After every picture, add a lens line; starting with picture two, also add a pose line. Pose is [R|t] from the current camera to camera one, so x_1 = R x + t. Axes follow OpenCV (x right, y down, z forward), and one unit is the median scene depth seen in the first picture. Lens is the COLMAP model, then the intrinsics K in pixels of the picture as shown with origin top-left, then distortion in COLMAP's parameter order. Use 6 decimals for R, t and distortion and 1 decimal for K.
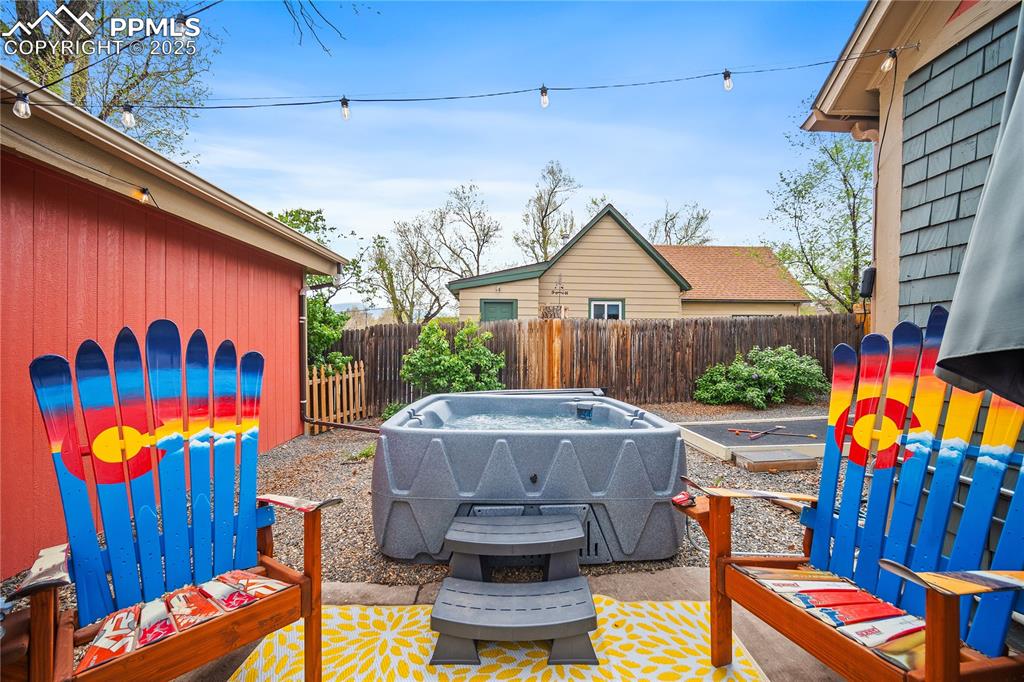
lens RADIAL K [[405.7, 0, 512.0], [0, 405.7, 341.0], [0, 0, 1]] dist [-0.000413, -0.000038]
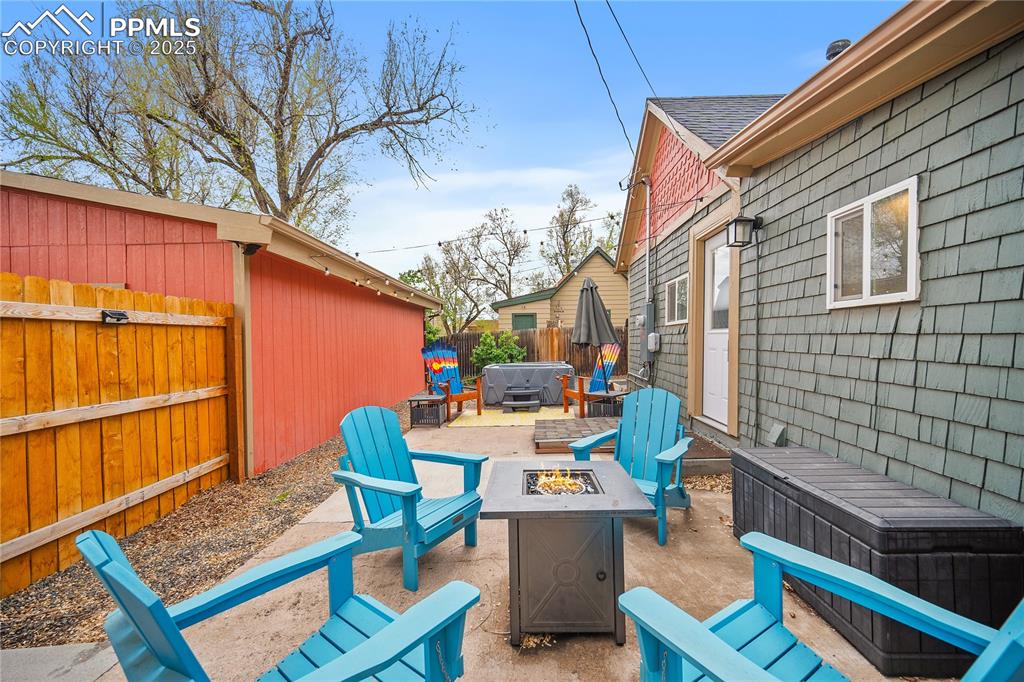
lens RADIAL K [[405.7, 0, 512.0], [0, 405.7, 341.0], [0, 0, 1]] dist [-0.000413, -0.000038]
pose [[0.996411, -0.021592, -0.081850, 0.015214], [0.021996, 0.999750, 0.004036, -0.001850], [0.081743, -0.005822, 0.996636, -0.180968]]
